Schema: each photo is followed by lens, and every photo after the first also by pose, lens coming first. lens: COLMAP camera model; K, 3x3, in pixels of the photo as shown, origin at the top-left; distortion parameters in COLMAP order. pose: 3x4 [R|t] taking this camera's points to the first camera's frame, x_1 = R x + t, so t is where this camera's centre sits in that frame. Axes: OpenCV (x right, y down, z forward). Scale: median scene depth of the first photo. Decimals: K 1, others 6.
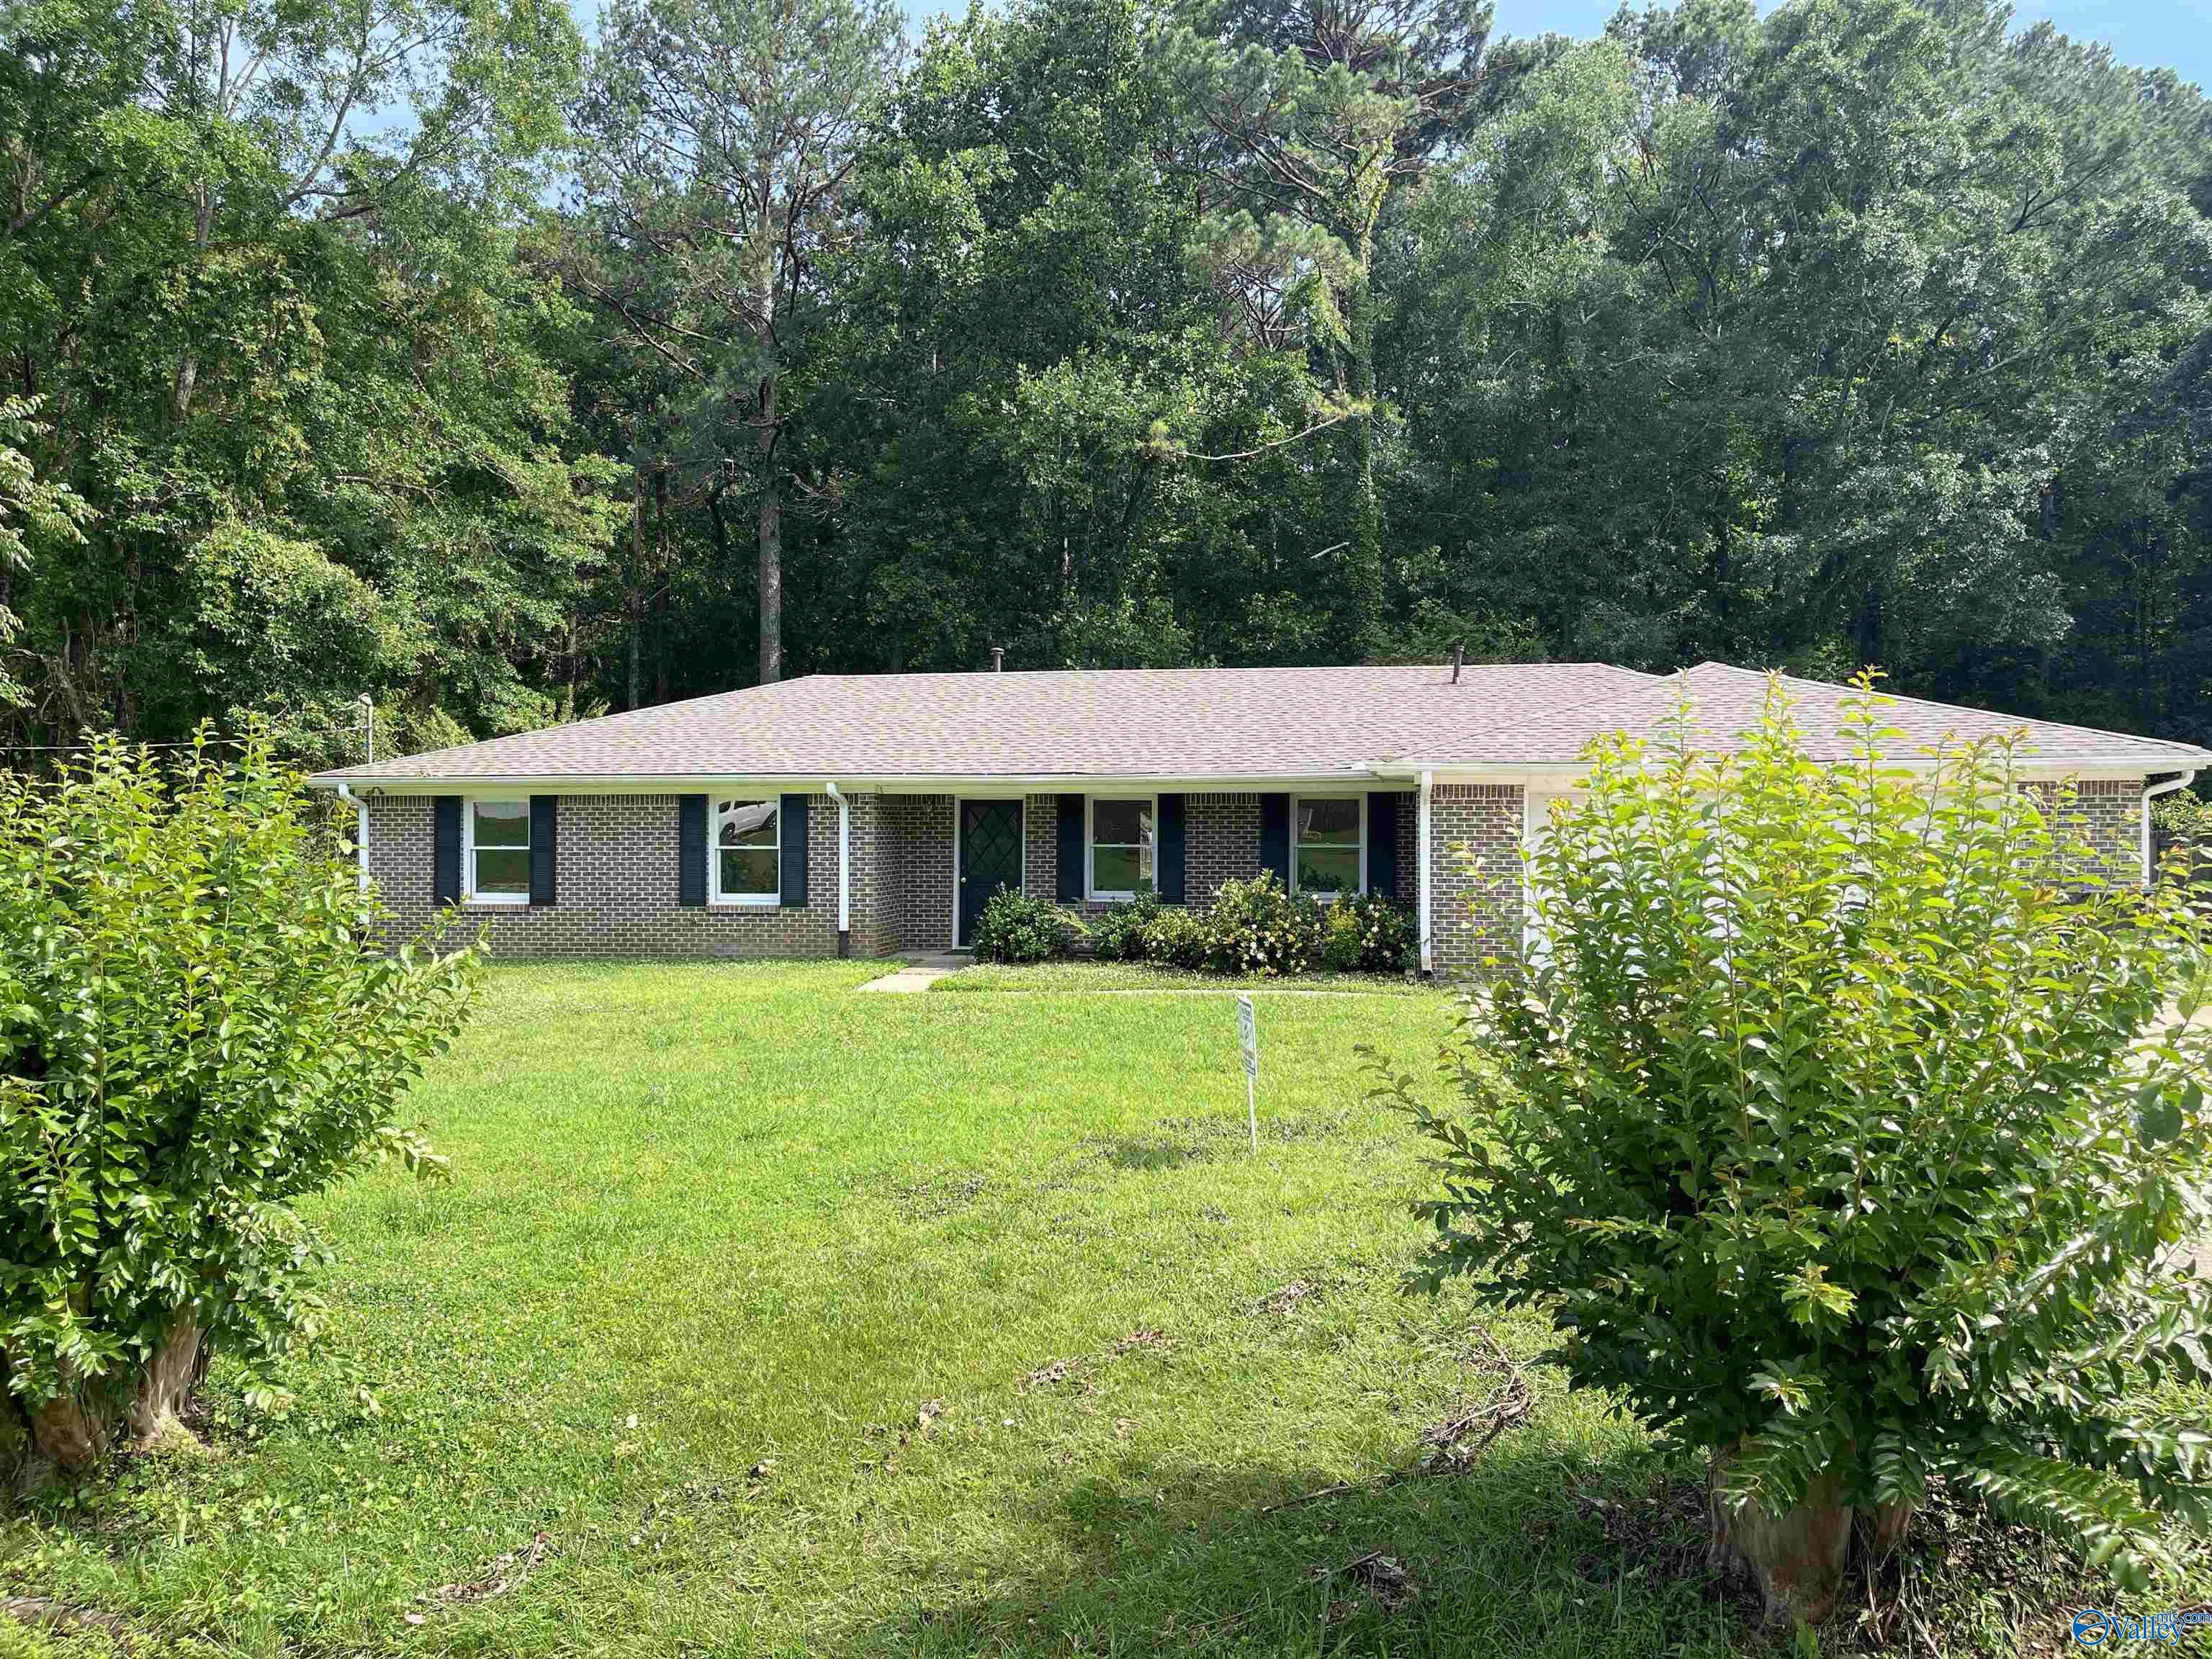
lens RADIAL K [[1659.3, 0, 1145.3], [0, 1659.3, 830.1], [0, 0, 1]] dist [0.068888, -0.087102]
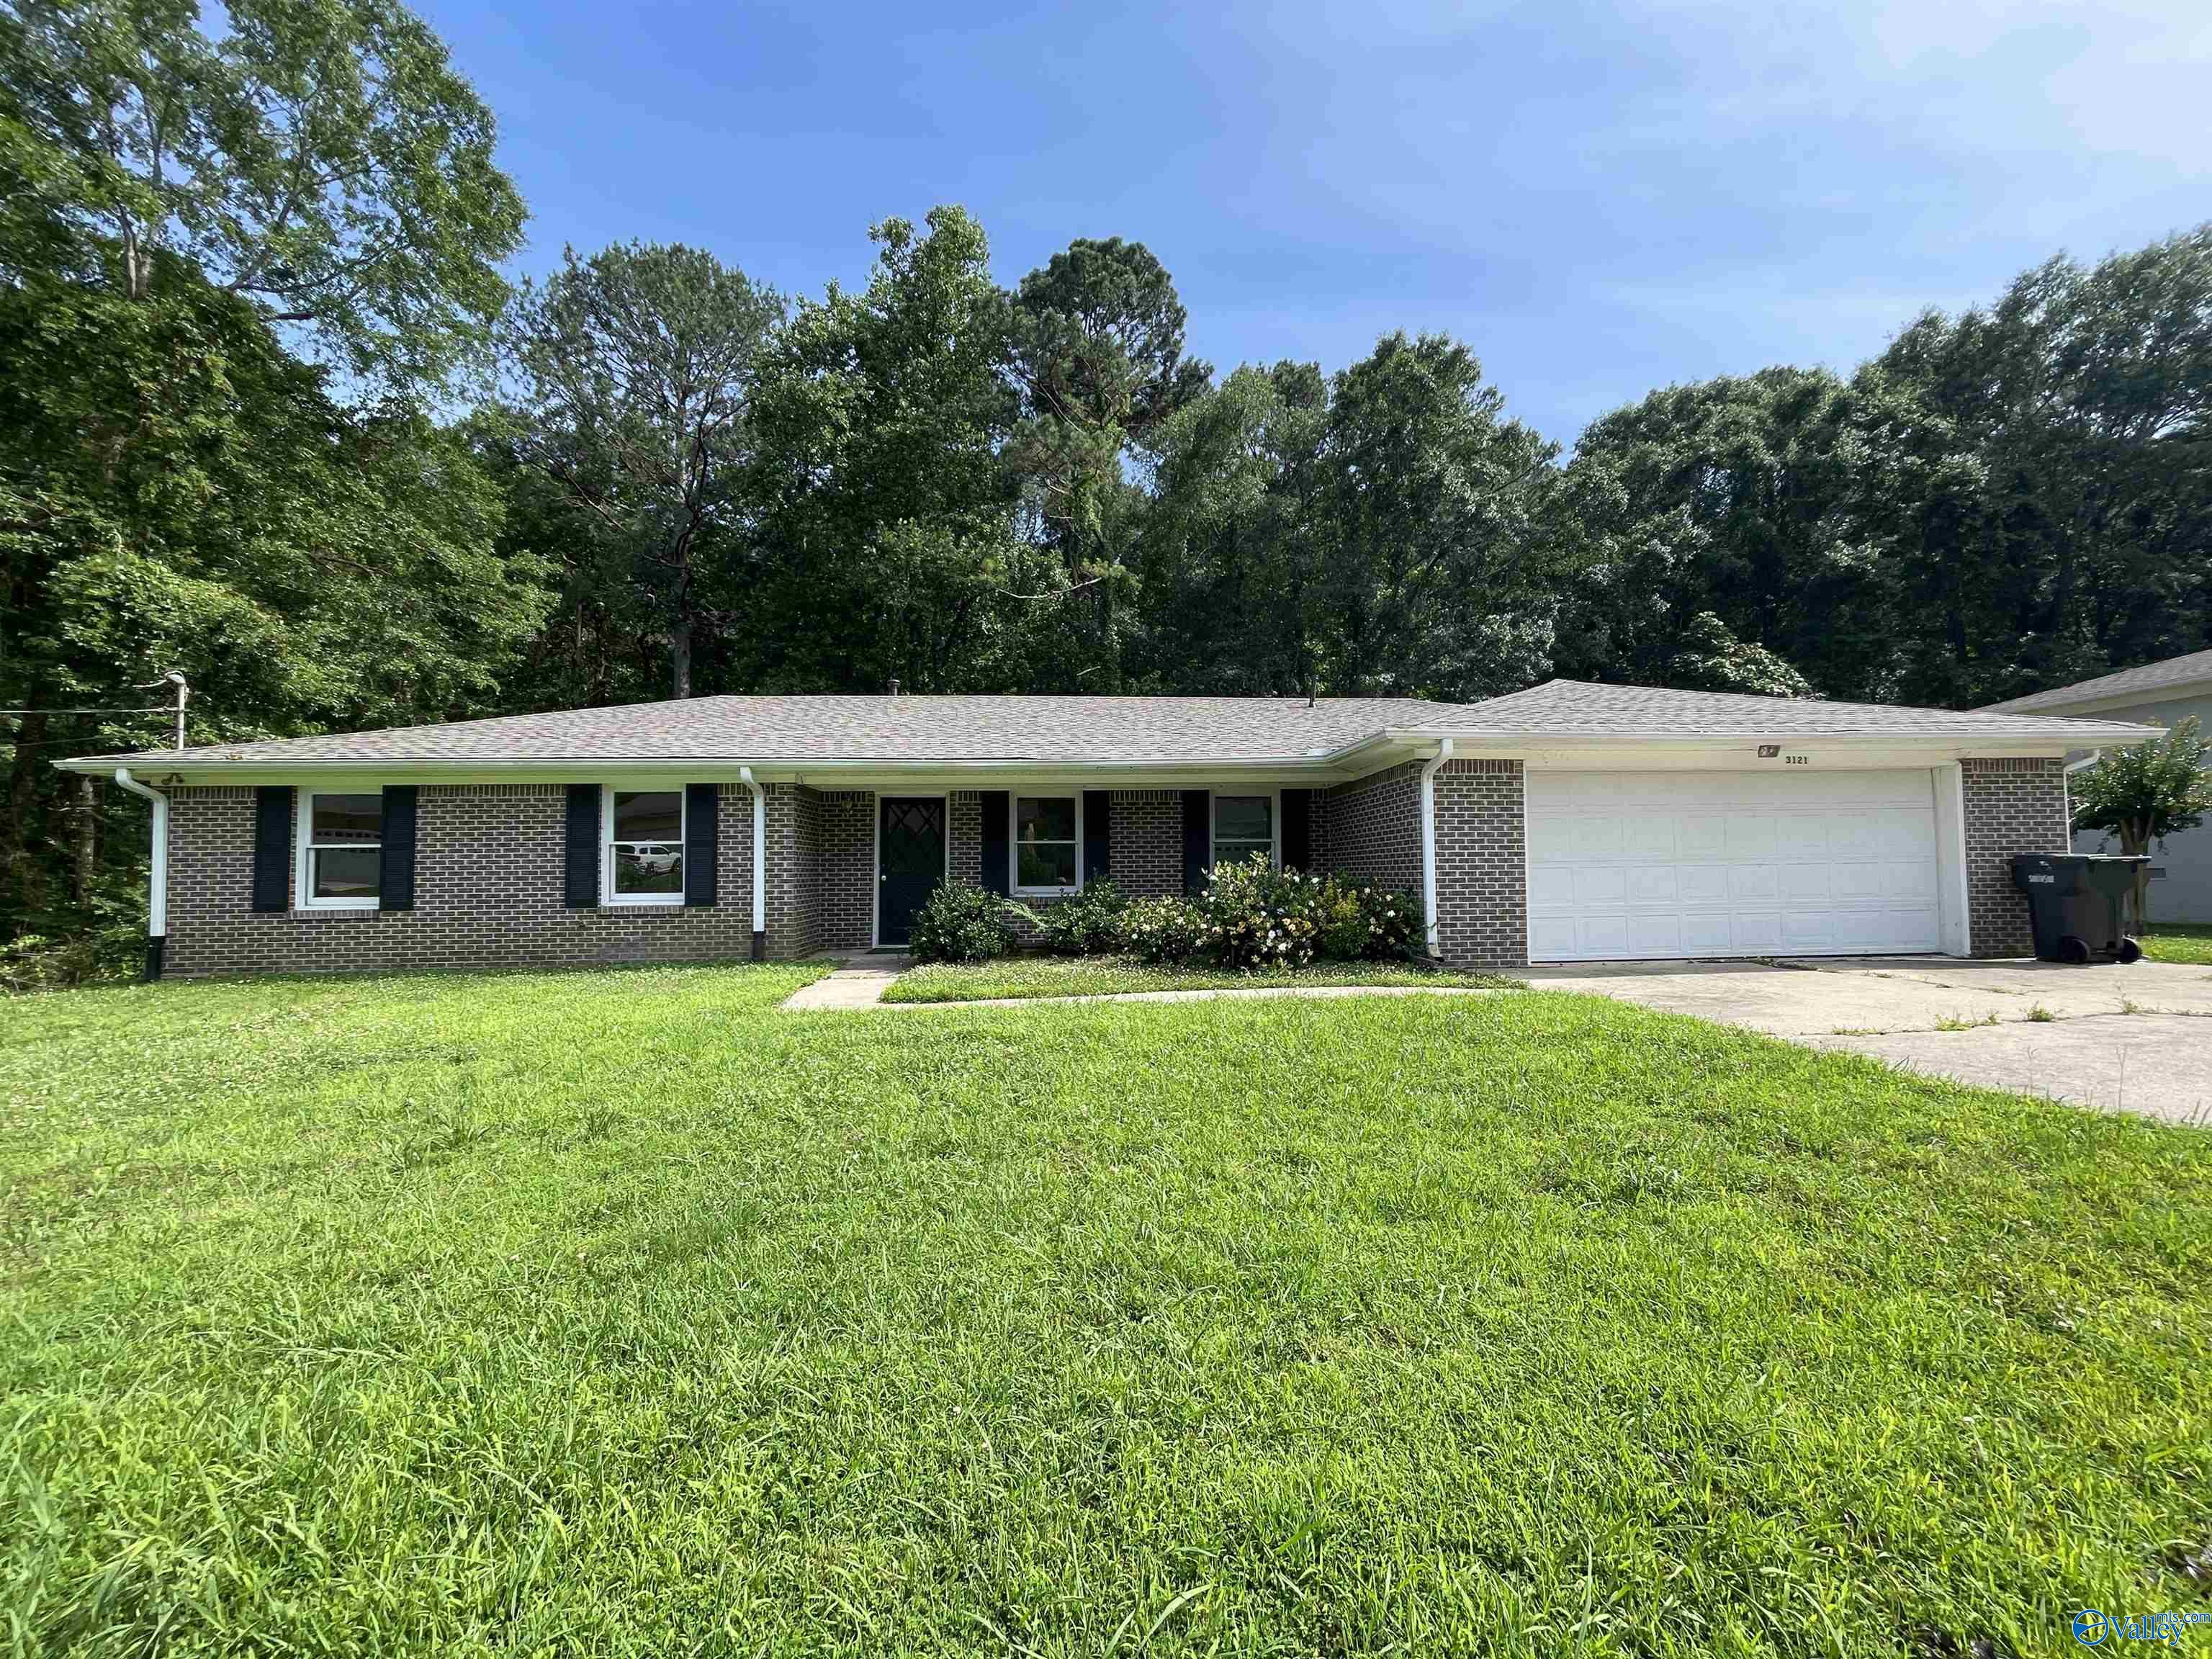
lens RADIAL K [[889.6, 0, 1110.8], [0, 889.6, 835.7], [0, 0, 1]] dist [0.003199, -0.002438]
pose [[0.973946, 0.000469, 0.226779, -0.098869], [0.010144, 0.998907, -0.045631, 0.030766], [-0.226552, 0.046742, 0.972877, 0.453946]]
